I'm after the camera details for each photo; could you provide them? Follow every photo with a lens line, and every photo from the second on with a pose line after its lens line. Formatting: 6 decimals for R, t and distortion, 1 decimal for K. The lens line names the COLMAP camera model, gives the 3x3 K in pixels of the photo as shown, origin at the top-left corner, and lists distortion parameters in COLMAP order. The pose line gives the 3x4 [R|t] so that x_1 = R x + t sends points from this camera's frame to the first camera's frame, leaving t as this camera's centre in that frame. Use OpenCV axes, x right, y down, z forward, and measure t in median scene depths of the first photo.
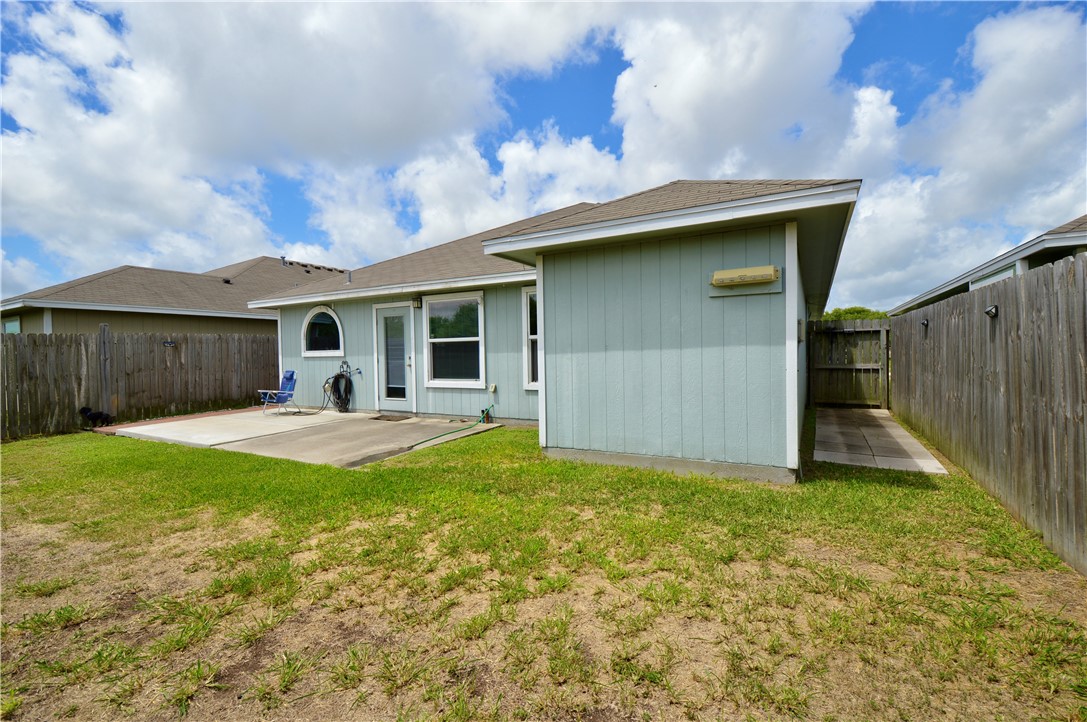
lens RADIAL K [[484.6, 0, 543.1], [0, 484.6, 355.5], [0, 0, 1]] dist [-0.000586, -0.000012]
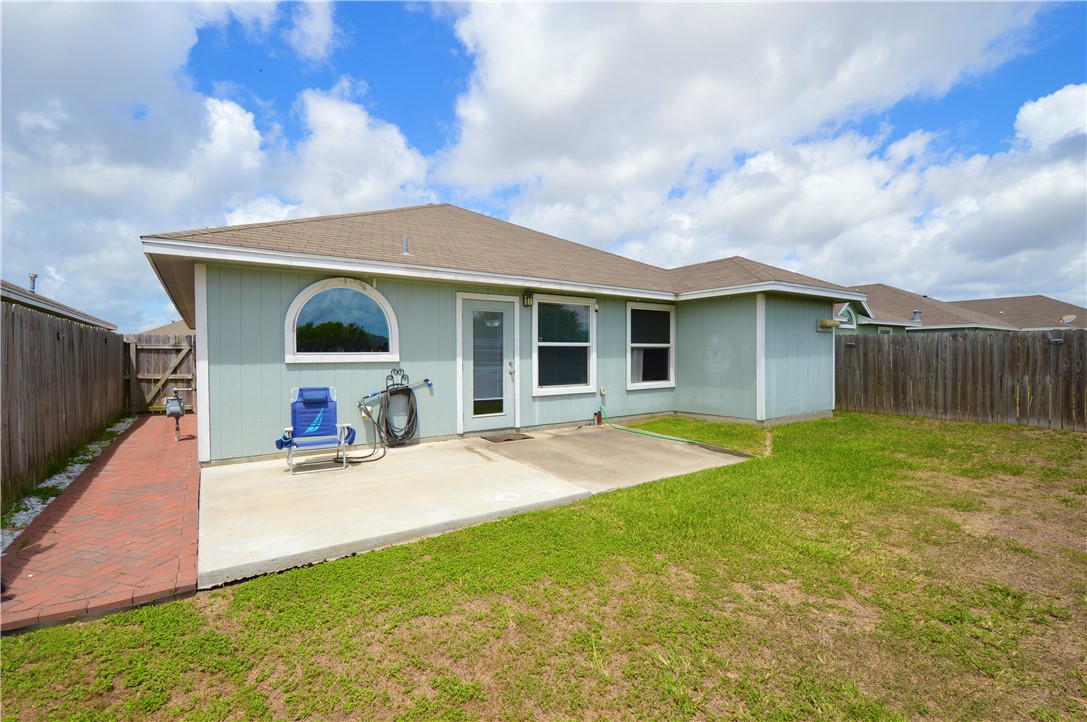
lens RADIAL K [[484.6, 0, 543.5], [0, 484.6, 359.6], [0, 0, 1]] dist [-0.000586, -0.000012]
pose [[0.435879, 0.007118, 0.899977, -1.030965], [0.007014, 0.999911, -0.011306, 0.008301], [-0.899978, 0.011240, 0.435790, 0.595821]]
